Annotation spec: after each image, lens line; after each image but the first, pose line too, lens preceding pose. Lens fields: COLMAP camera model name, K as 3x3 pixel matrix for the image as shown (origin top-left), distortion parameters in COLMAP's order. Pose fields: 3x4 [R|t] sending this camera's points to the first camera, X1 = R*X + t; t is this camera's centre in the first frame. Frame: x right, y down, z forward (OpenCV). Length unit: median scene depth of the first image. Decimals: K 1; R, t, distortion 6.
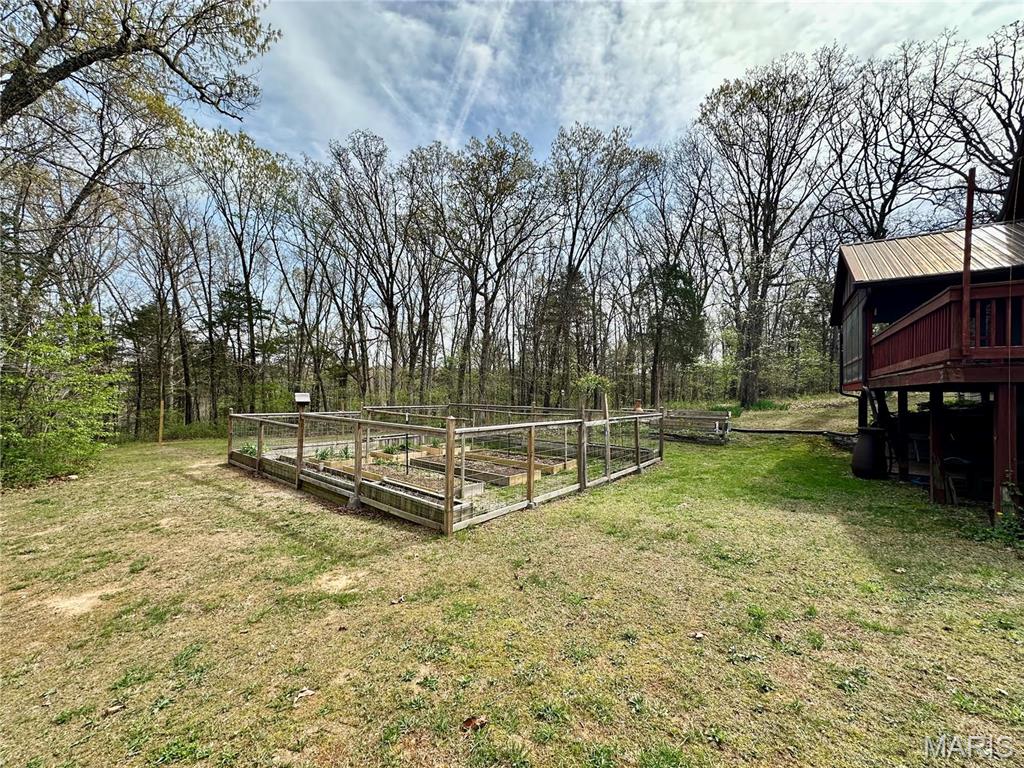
lens RADIAL K [[407.2, 0, 511.6], [0, 407.2, 385.9], [0, 0, 1]] dist [-0.002868, -0.000470]
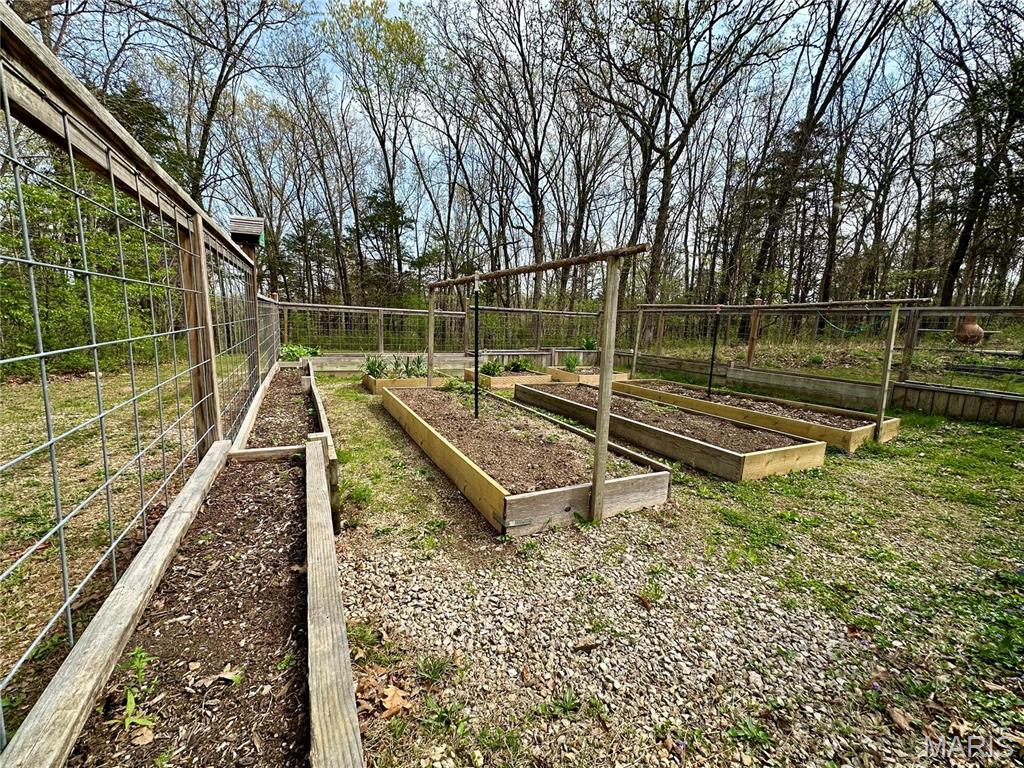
lens RADIAL K [[407.2, 0, 513.2], [0, 407.2, 379.1], [0, 0, 1]] dist [-0.002868, -0.000470]
pose [[0.927837, 0.072474, -0.365877, -0.022026], [-0.018850, 0.988798, 0.148063, 0.037961], [0.372510, -0.130482, 0.918810, 0.208926]]
